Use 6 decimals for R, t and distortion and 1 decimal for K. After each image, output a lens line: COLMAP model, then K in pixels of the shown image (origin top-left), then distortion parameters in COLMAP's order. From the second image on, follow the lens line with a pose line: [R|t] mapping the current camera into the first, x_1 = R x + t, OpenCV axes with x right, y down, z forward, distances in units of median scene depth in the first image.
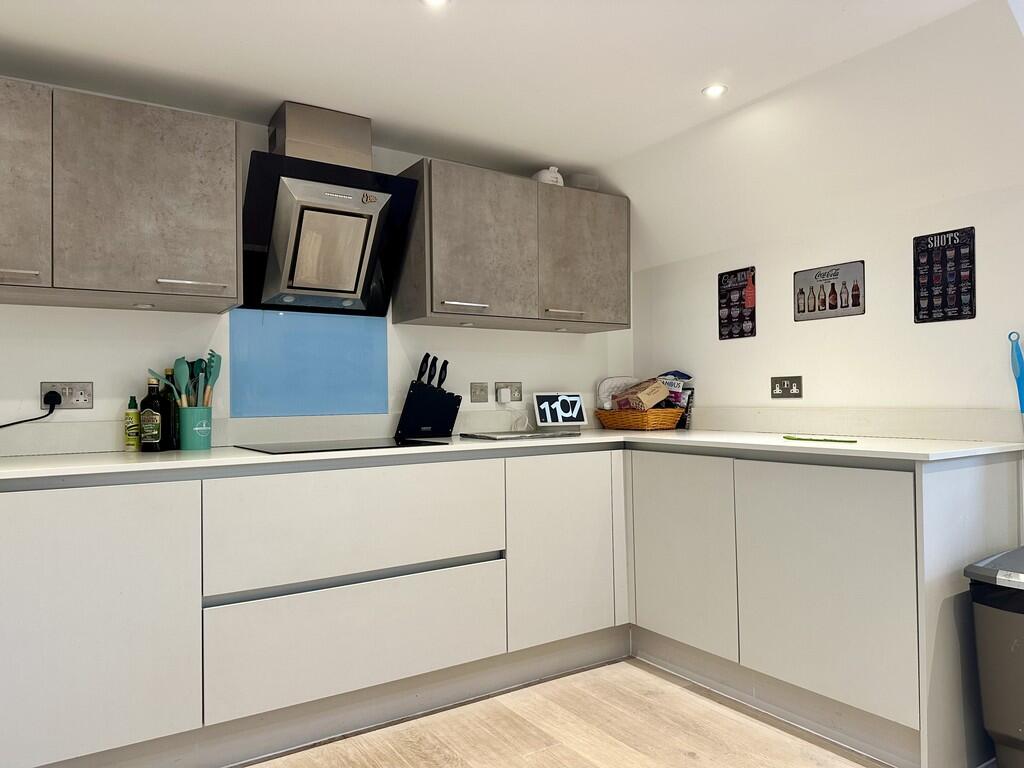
lens RADIAL K [[738.2, 0, 512.6], [0, 738.2, 386.3], [0, 0, 1]] dist [0.068791, -0.050395]
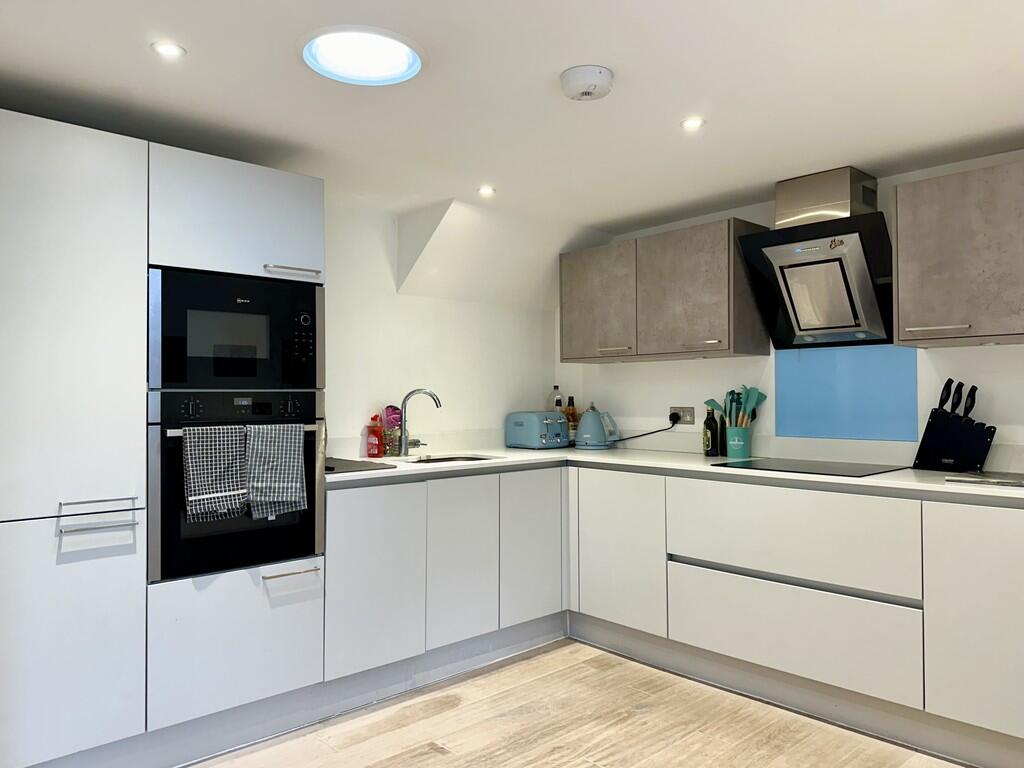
lens RADIAL K [[738.2, 0, 510.1], [0, 738.2, 389.4], [0, 0, 1]] dist [0.068791, -0.050395]
pose [[0.158173, 0.003131, -0.987406, 0.796465], [0.020833, 0.999762, 0.006508, -0.054246], [0.987192, -0.021600, 0.158070, 0.342919]]
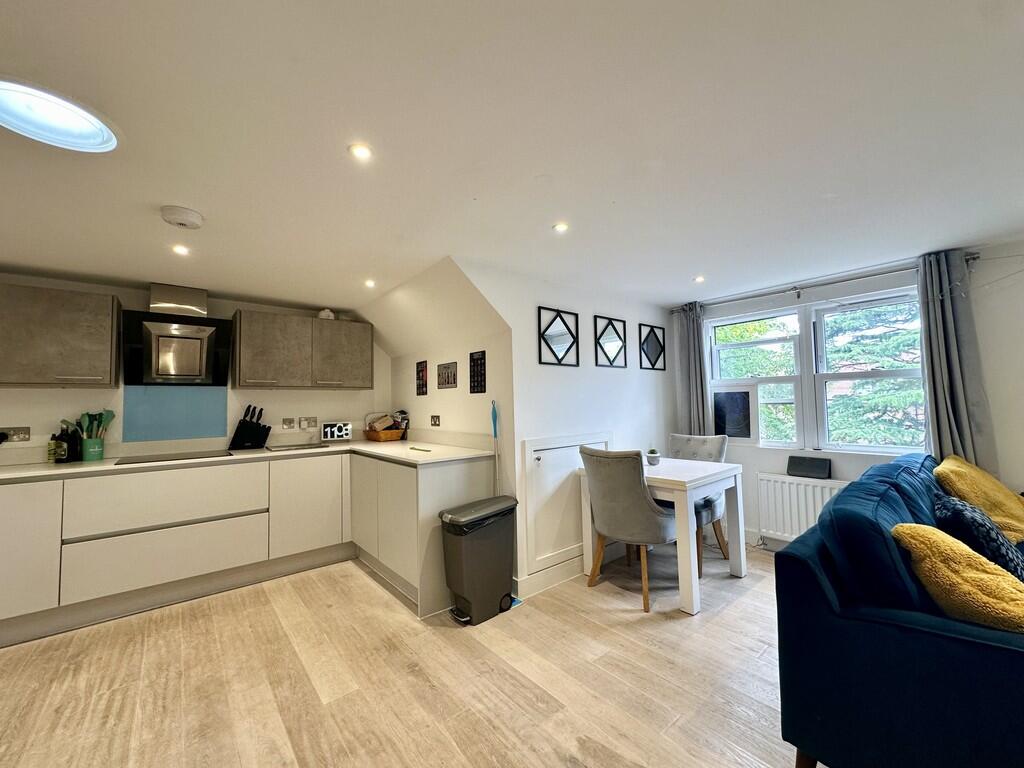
lens RADIAL K [[419.4, 0, 513.7], [0, 419.4, 383.2], [0, 0, 1]] dist [-0.001517, 0.000390]
pose [[0.994451, -0.000817, 0.105201, 0.504636], [0.004203, 0.999480, -0.031966, -0.070357], [-0.105120, 0.032231, 0.993937, -0.184824]]
